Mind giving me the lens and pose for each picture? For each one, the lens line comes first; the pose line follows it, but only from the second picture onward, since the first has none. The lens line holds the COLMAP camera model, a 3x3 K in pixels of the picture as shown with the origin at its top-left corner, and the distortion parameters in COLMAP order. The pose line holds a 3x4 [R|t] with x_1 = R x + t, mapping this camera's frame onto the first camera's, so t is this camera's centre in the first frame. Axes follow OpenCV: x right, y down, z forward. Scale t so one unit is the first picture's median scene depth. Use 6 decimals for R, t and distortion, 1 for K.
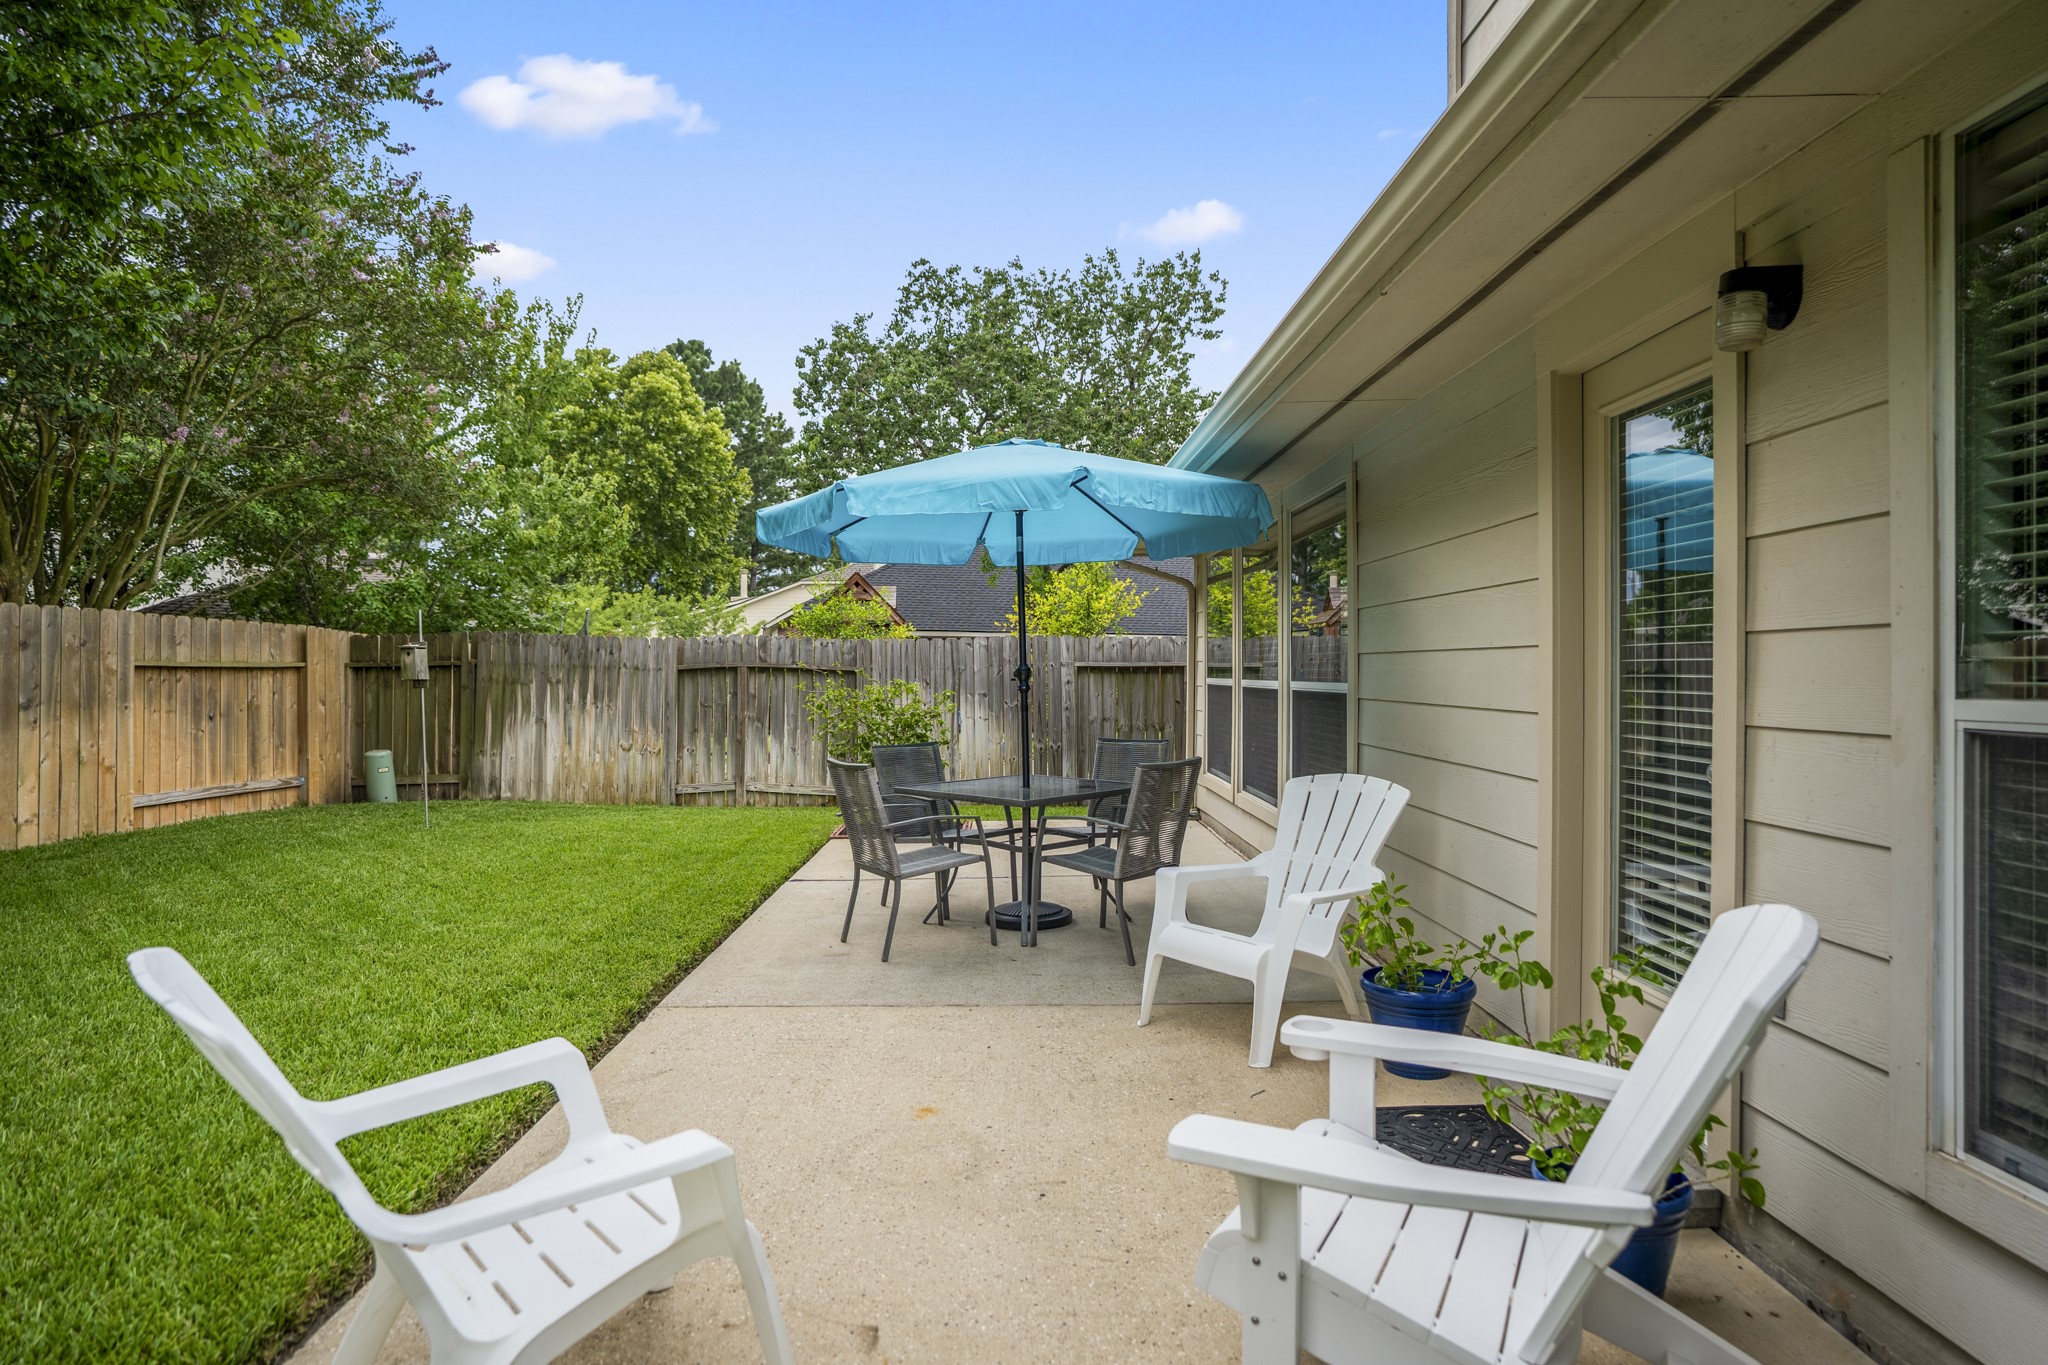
lens RADIAL K [[1149.1, 0, 1030.1], [0, 1149.1, 670.0], [0, 0, 1]] dist [0.006042, 0.002541]
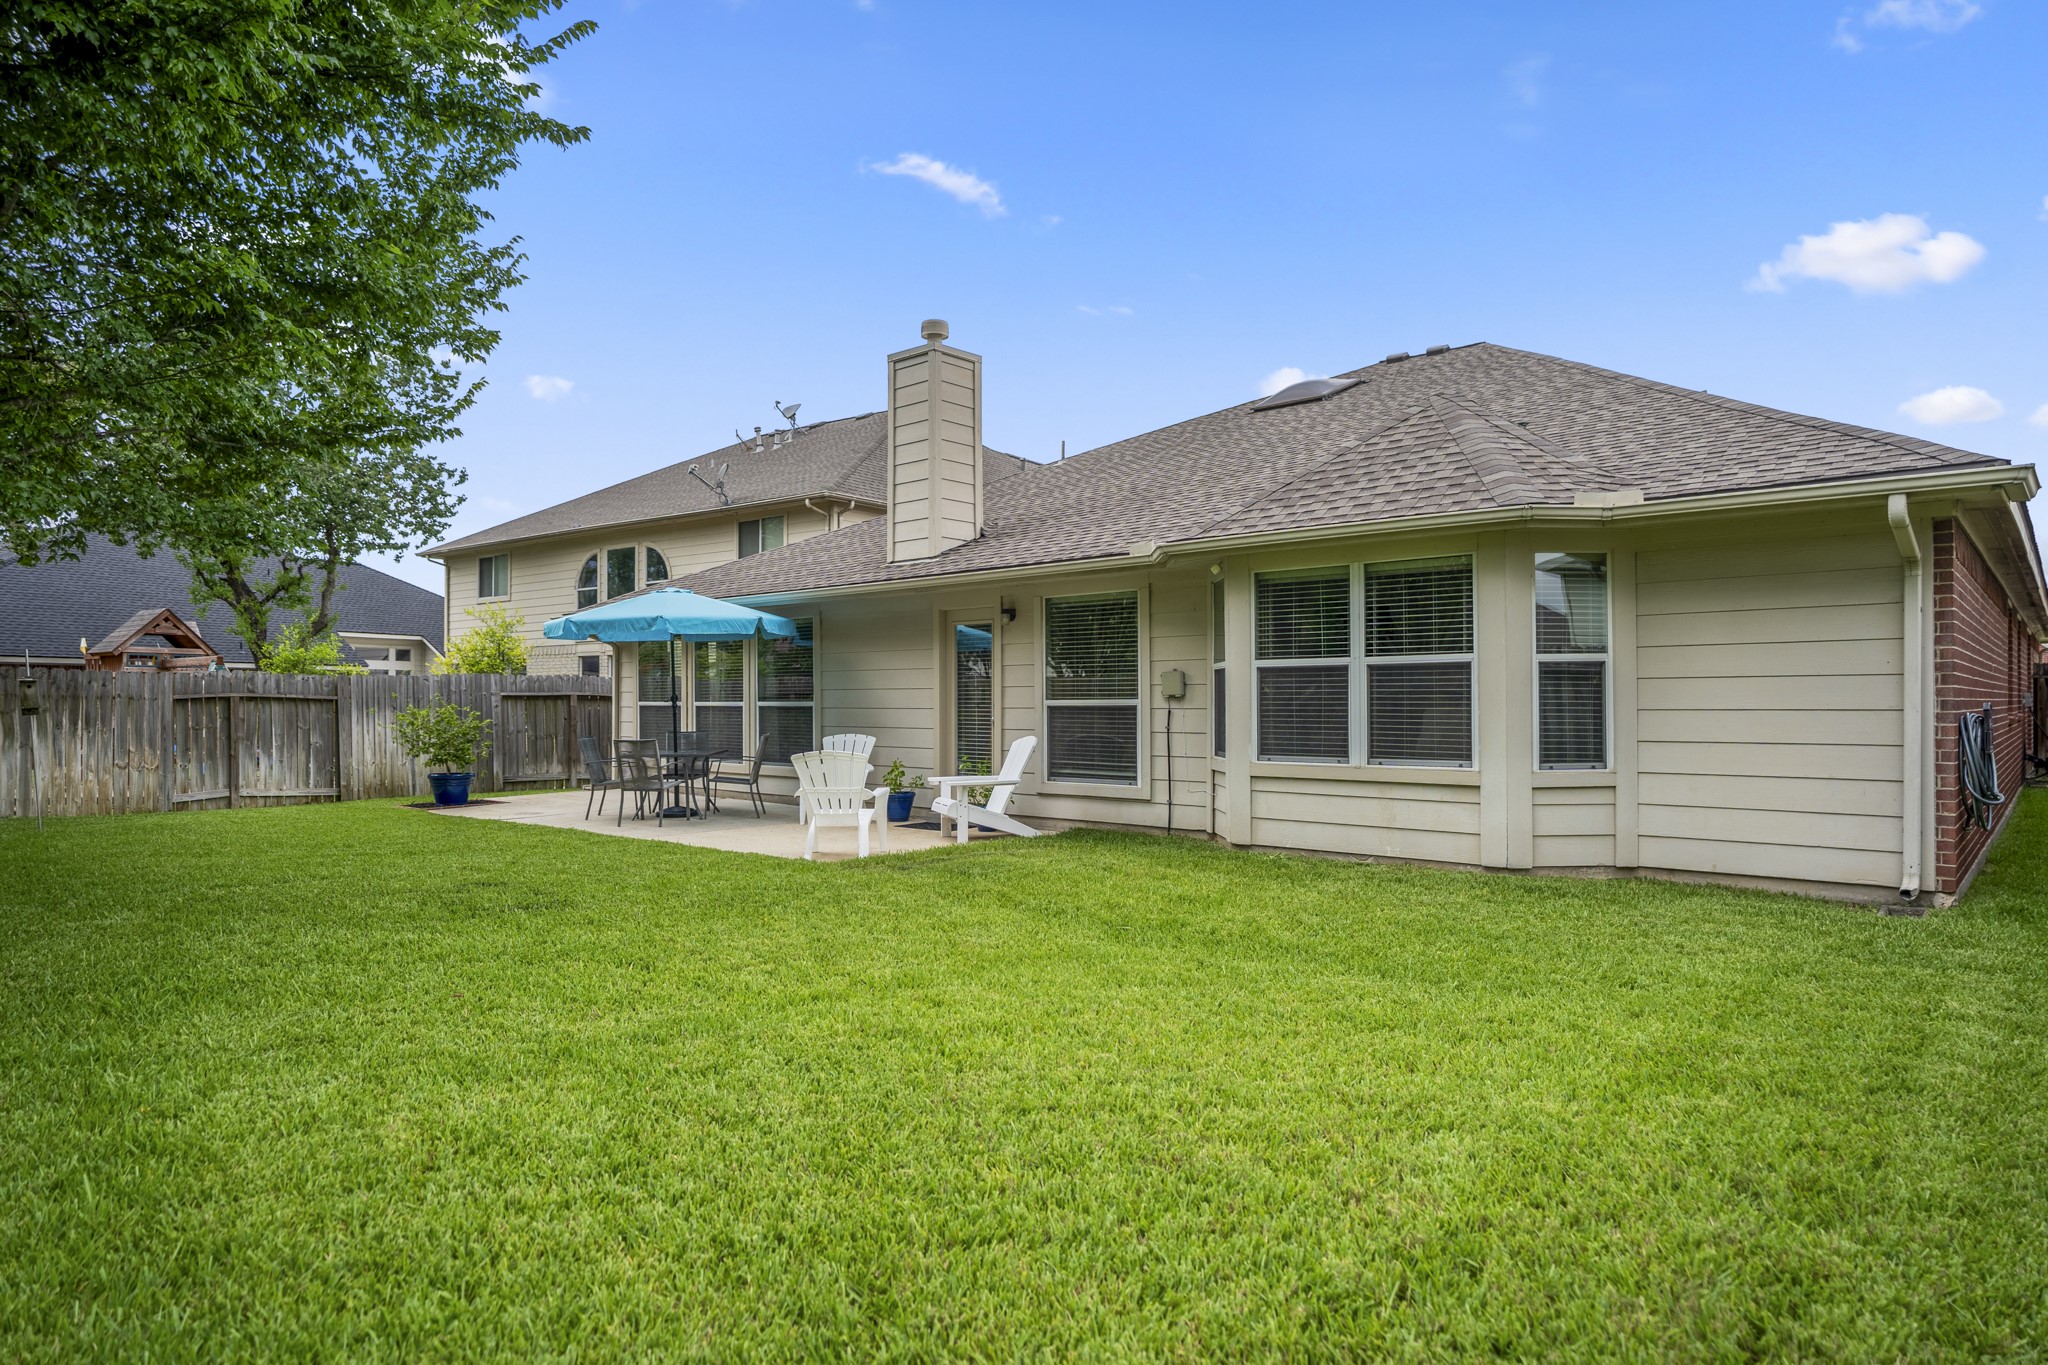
lens RADIAL K [[1149.1, 0, 1026.7], [0, 1149.1, 691.7], [0, 0, 1]] dist [0.006042, 0.002541]
pose [[0.676588, -0.001051, 0.736361, -0.591904], [0.004916, 0.999983, -0.003089, 0.000100], [-0.736345, 0.005710, 0.676582, -0.472677]]
